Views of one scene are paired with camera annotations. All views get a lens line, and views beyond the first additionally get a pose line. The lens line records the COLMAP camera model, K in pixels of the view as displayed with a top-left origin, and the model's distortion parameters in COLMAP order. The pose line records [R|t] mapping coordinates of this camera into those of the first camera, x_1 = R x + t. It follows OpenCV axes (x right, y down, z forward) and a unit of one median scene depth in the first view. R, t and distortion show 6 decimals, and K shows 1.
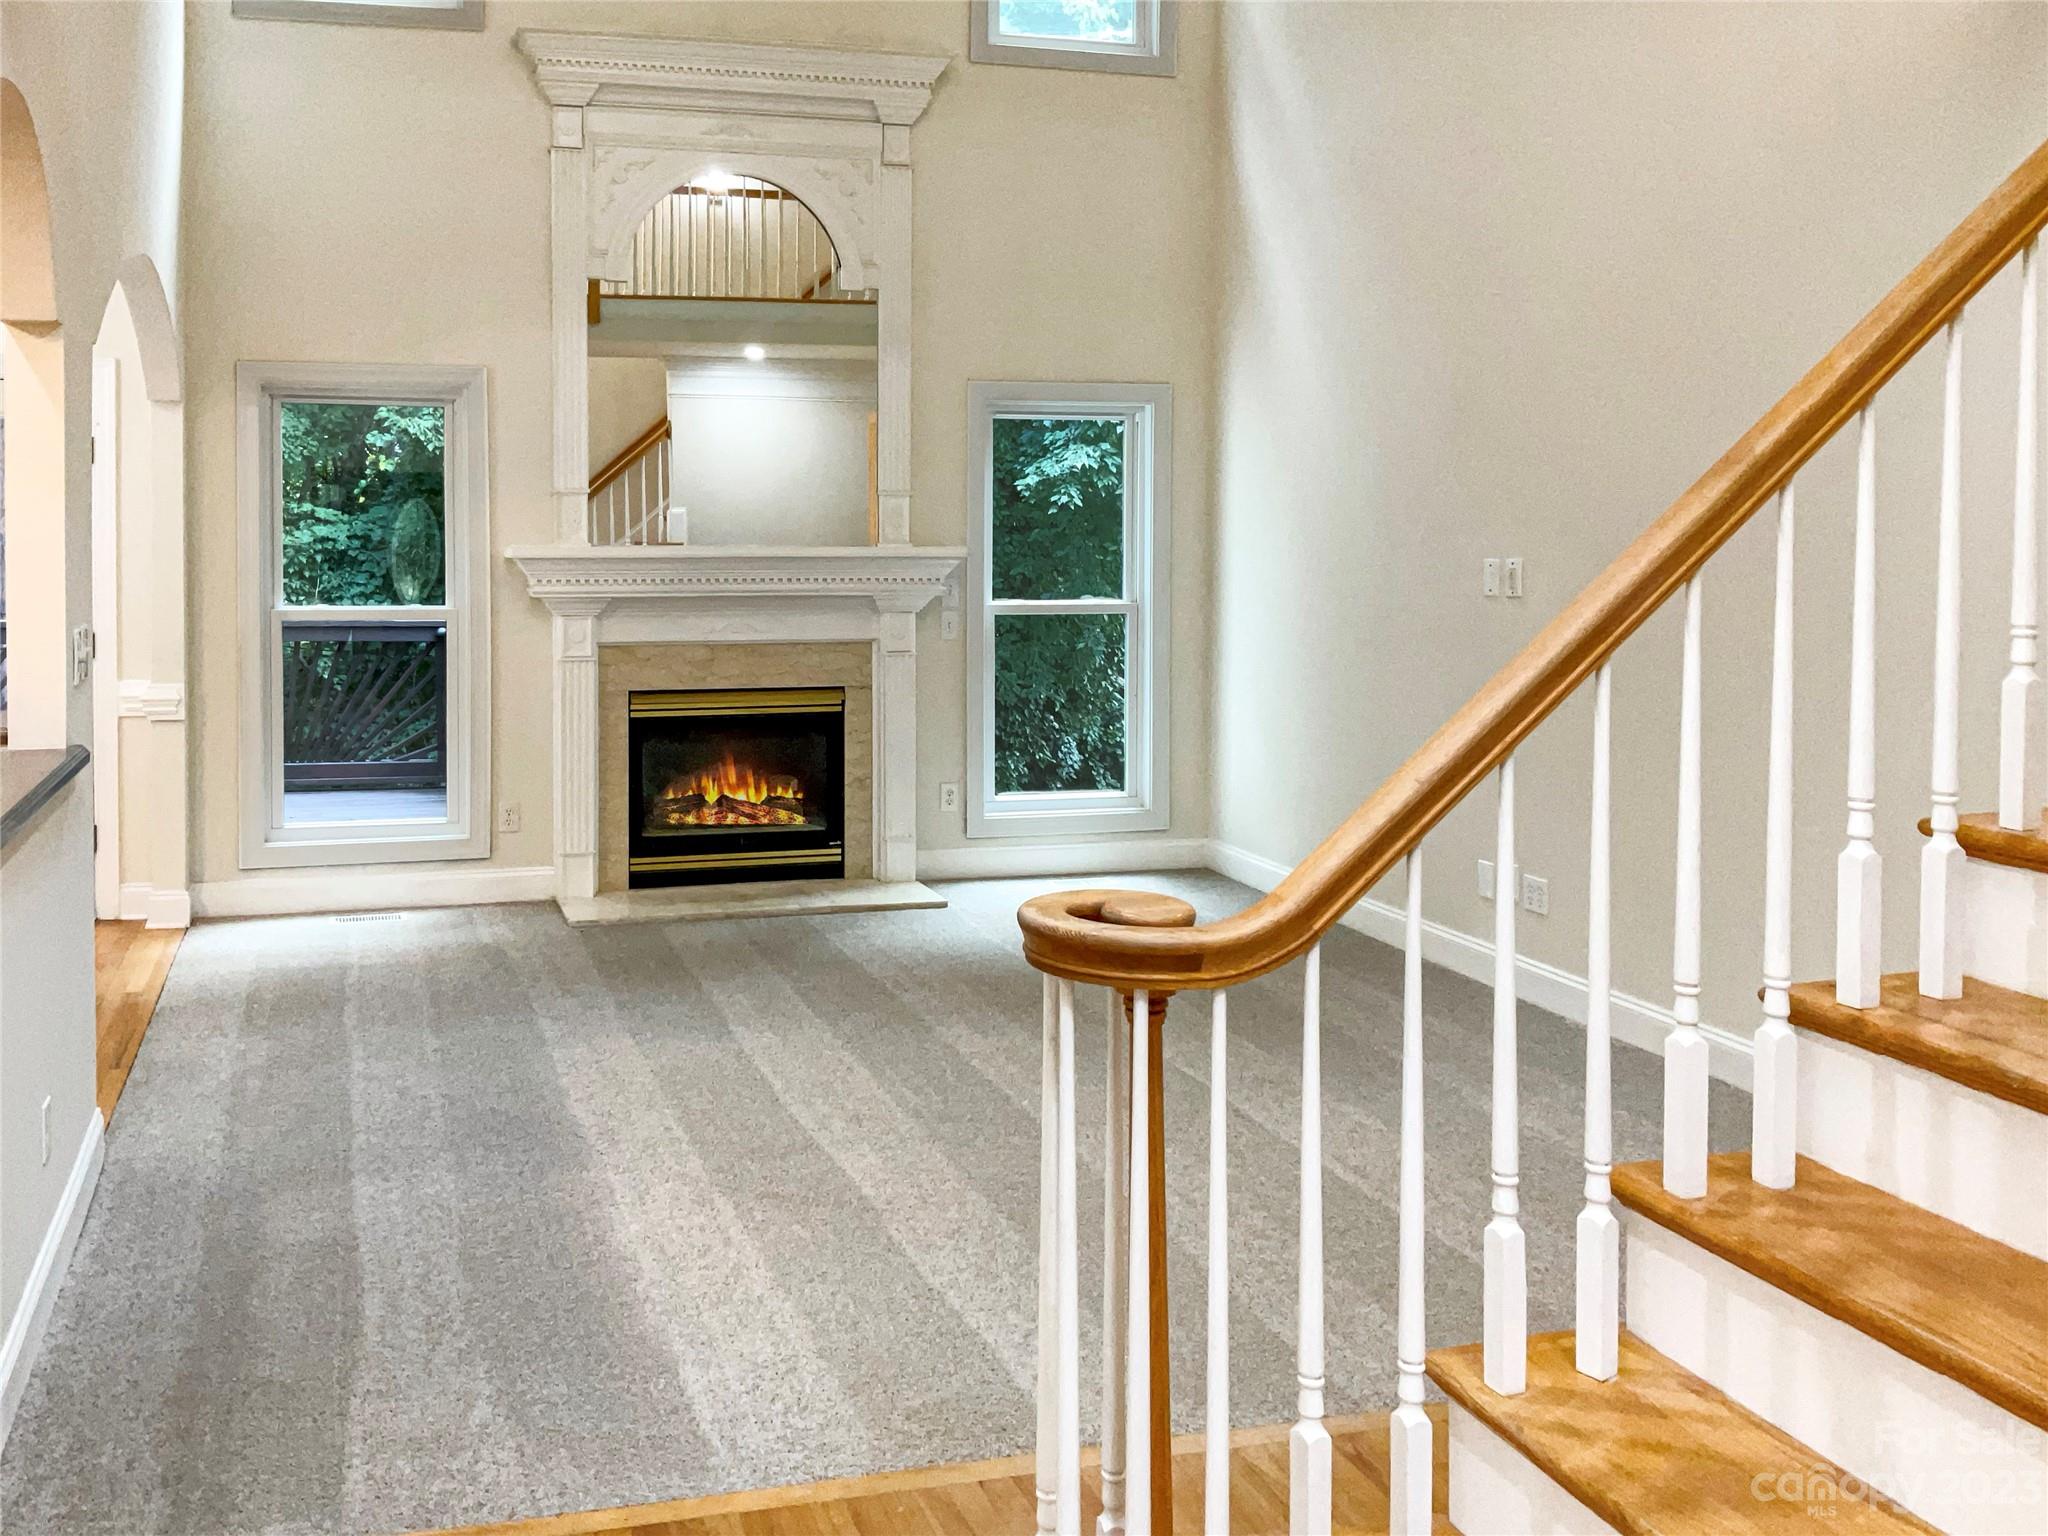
lens RADIAL K [[1739.5, 0, 1022.8], [0, 1739.5, 859.0], [0, 0, 1]] dist [0.068666, 0.000055]
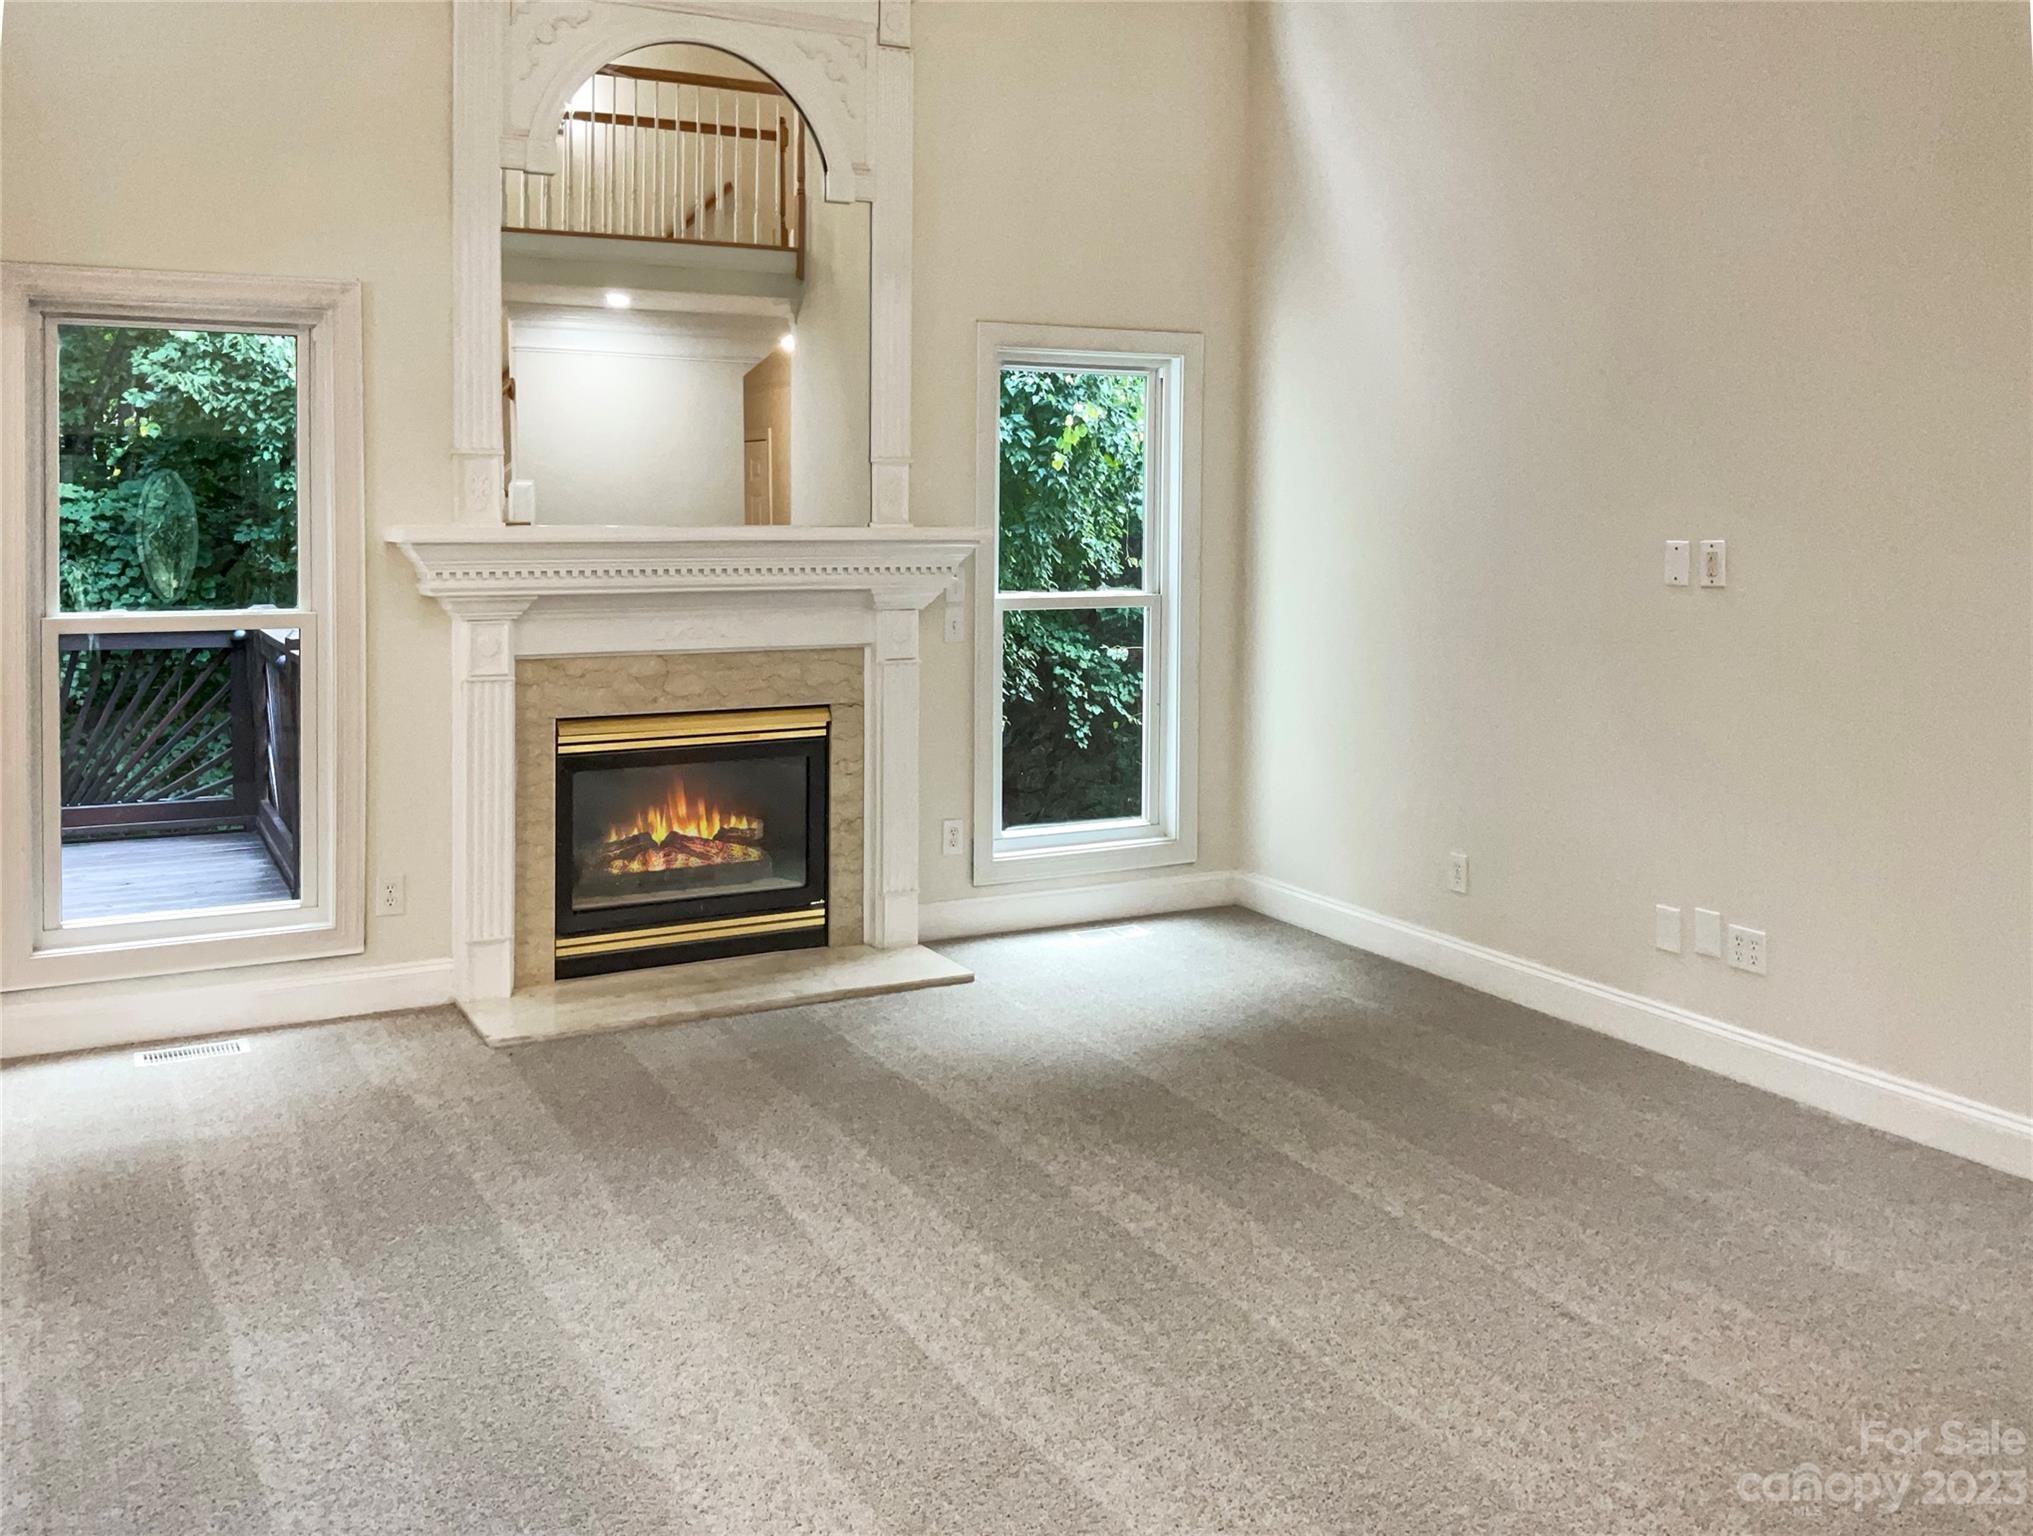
lens RADIAL K [[1734.0, 0, 1108.9], [0, 1734.0, 770.3], [0, 0, 1]] dist [0.111867, -0.165546]
pose [[0.984345, -0.026305, 0.174277, -0.120166], [0.033158, 0.998782, -0.036531, -0.037652], [-0.173103, 0.041738, 0.984019, 0.214796]]
